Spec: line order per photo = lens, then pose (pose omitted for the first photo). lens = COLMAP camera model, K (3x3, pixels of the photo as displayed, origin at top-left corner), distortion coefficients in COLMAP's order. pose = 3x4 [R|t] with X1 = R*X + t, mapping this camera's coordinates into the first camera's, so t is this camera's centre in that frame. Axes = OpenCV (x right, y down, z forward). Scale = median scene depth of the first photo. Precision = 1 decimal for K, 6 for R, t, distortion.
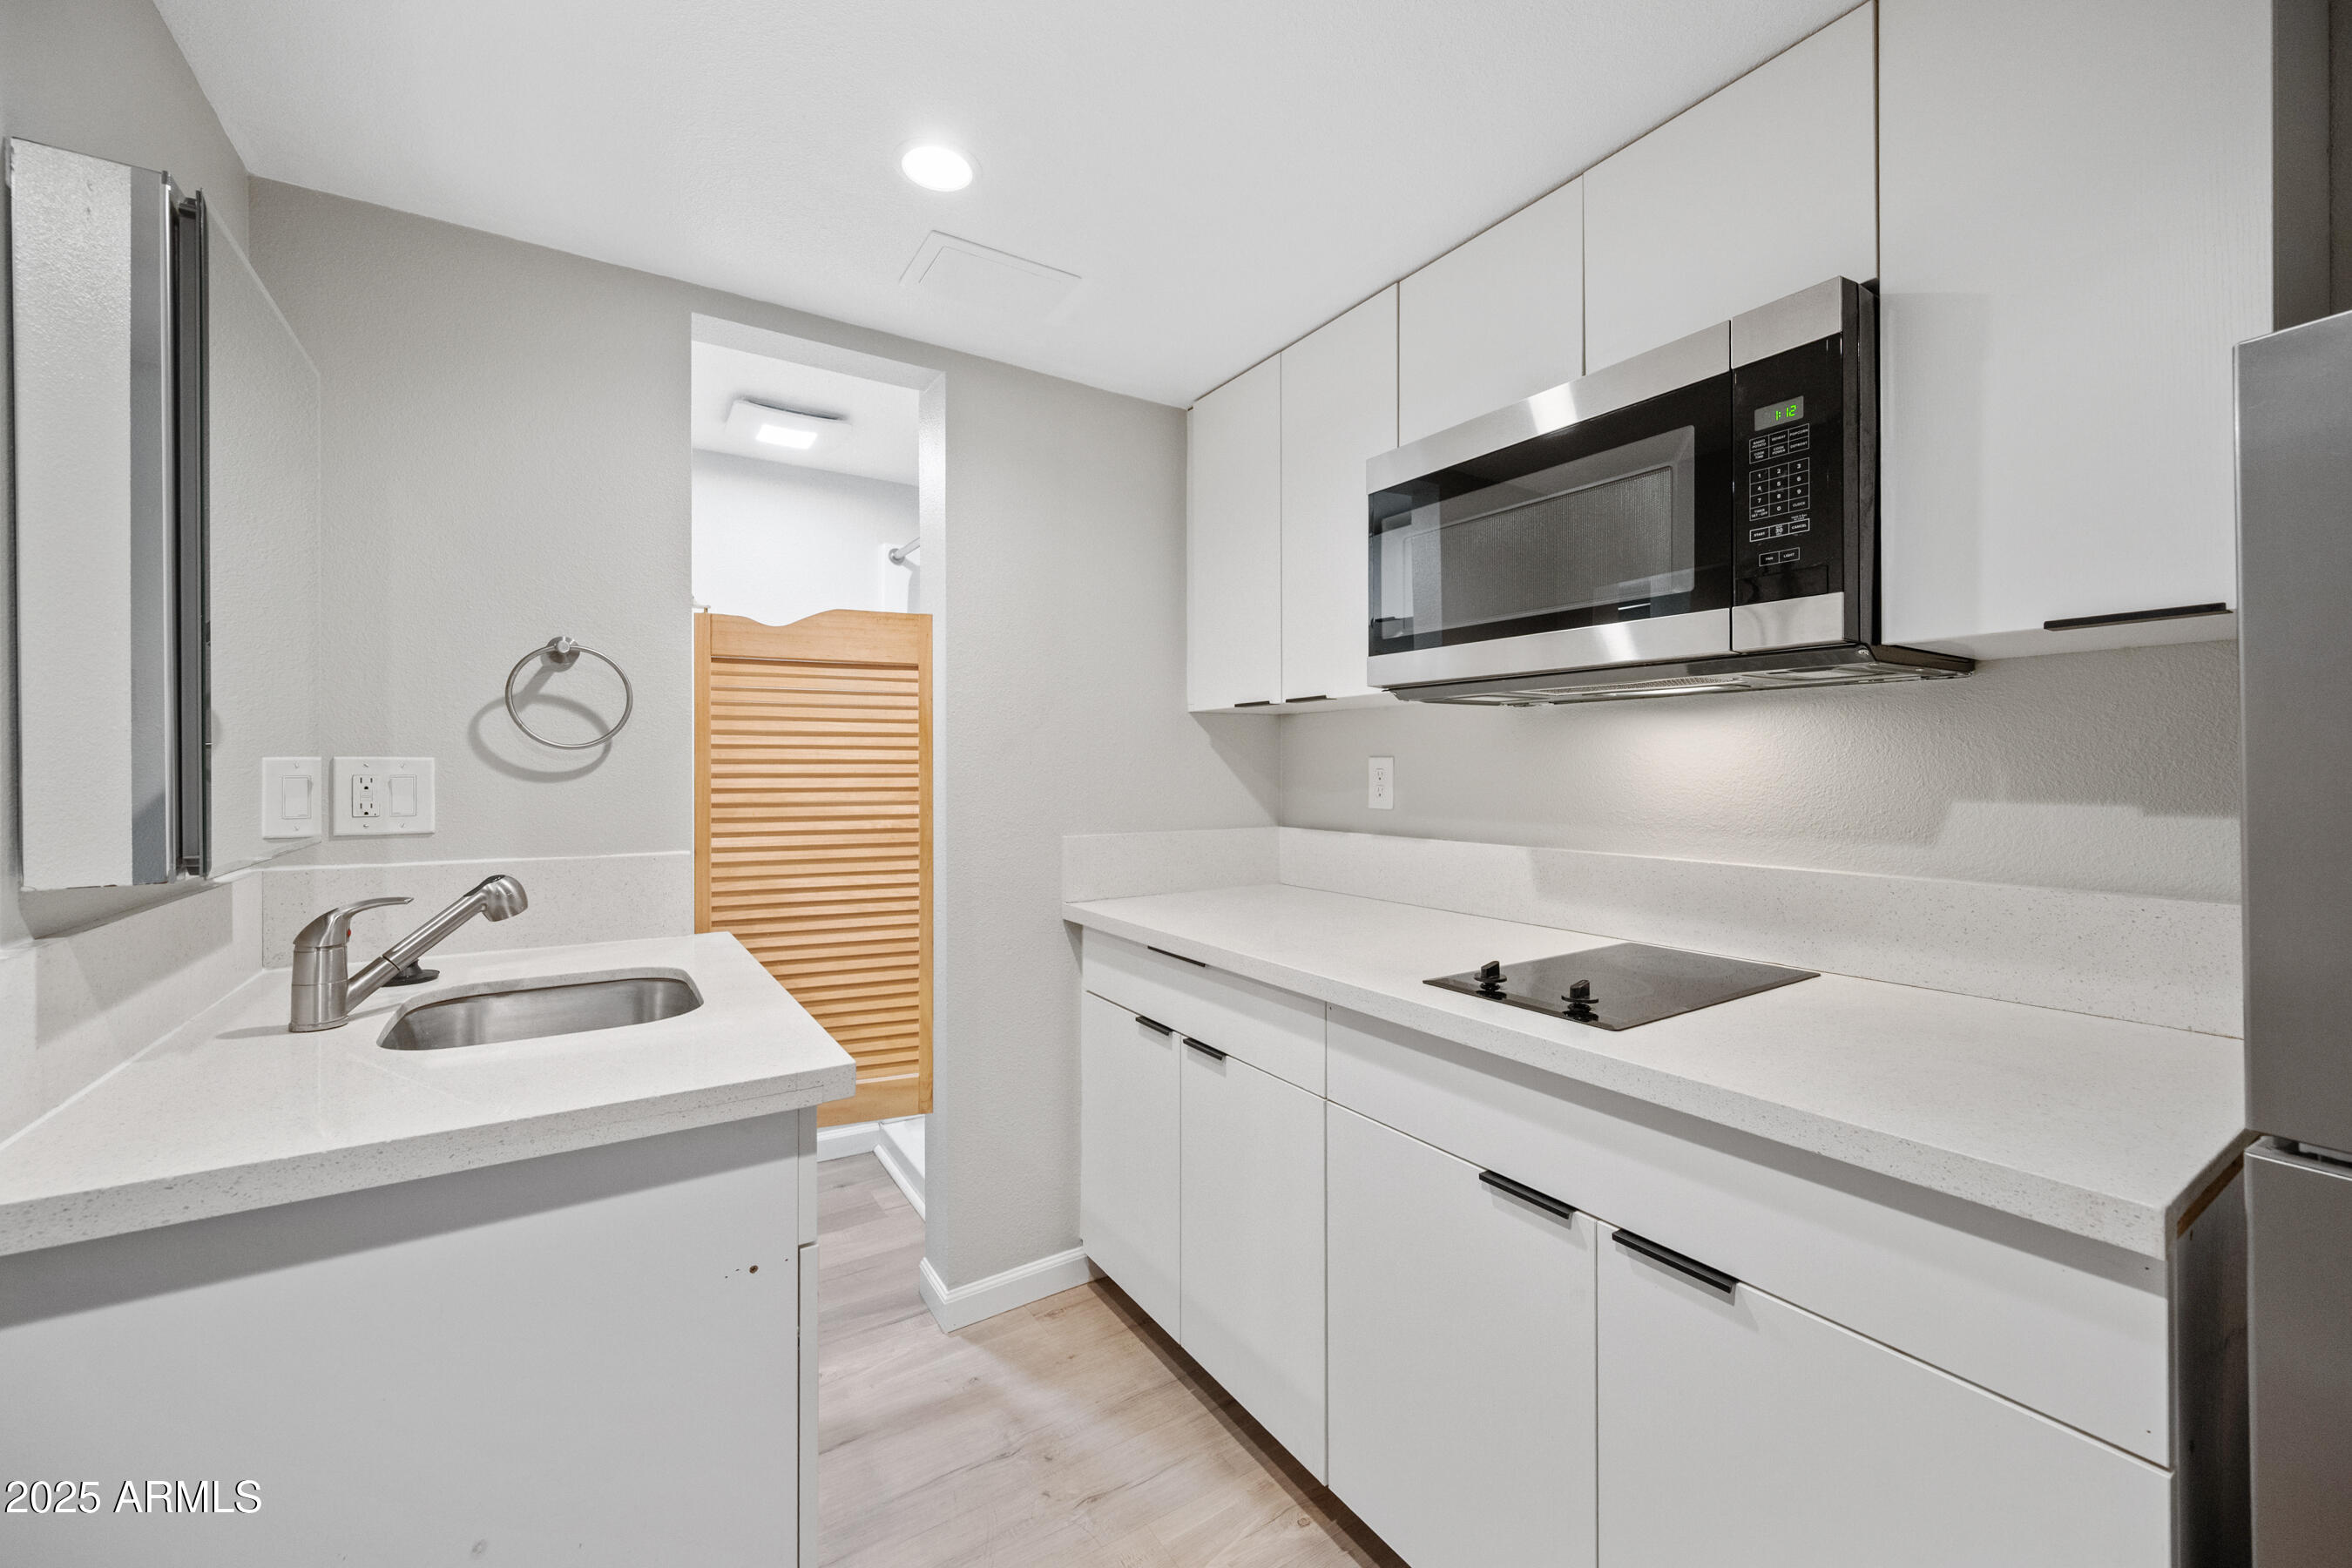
lens RADIAL K [[926.2, 0, 1181.7], [0, 926.2, 781.7], [0, 0, 1]] dist [-0.001111, -0.000406]
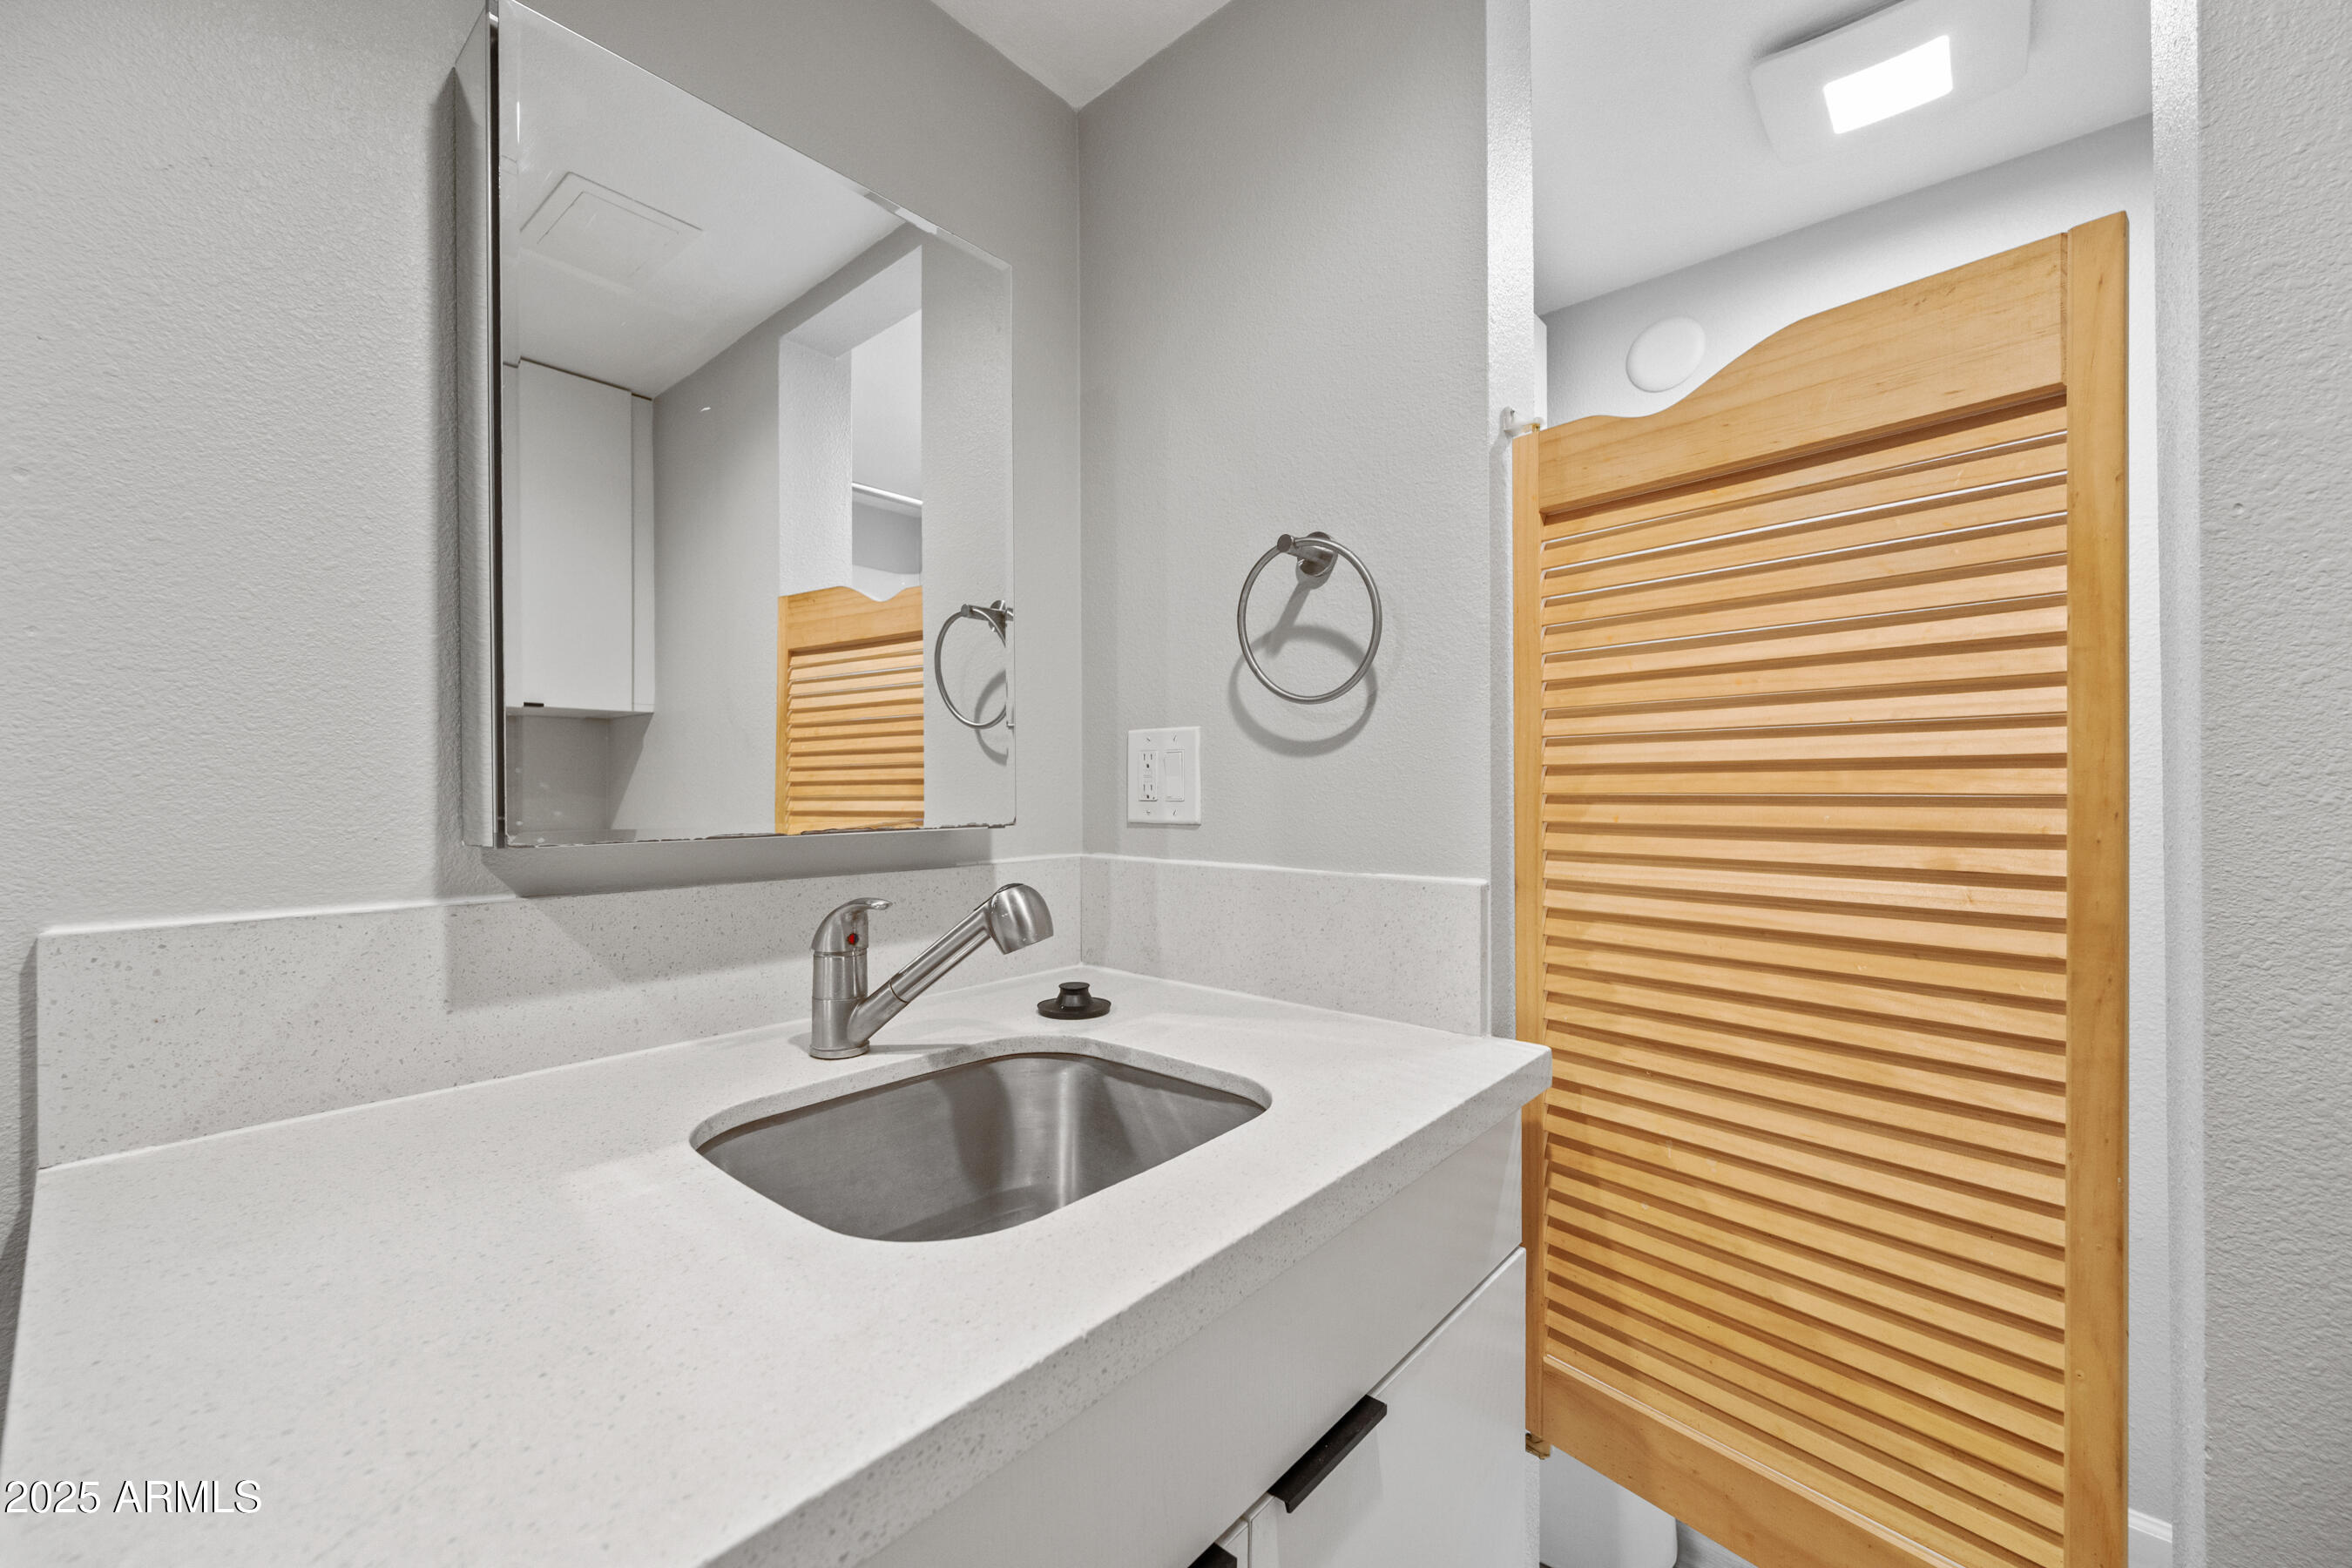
lens RADIAL K [[935.2, 0, 1171.8], [0, 935.2, 790.7], [0, 0, 1]] dist [-0.000411, -0.000120]
pose [[0.274733, -0.000249, -0.961521, -0.065741], [-0.013521, 0.999900, -0.004122, 0.031093], [0.961426, 0.014133, 0.274702, 0.766922]]
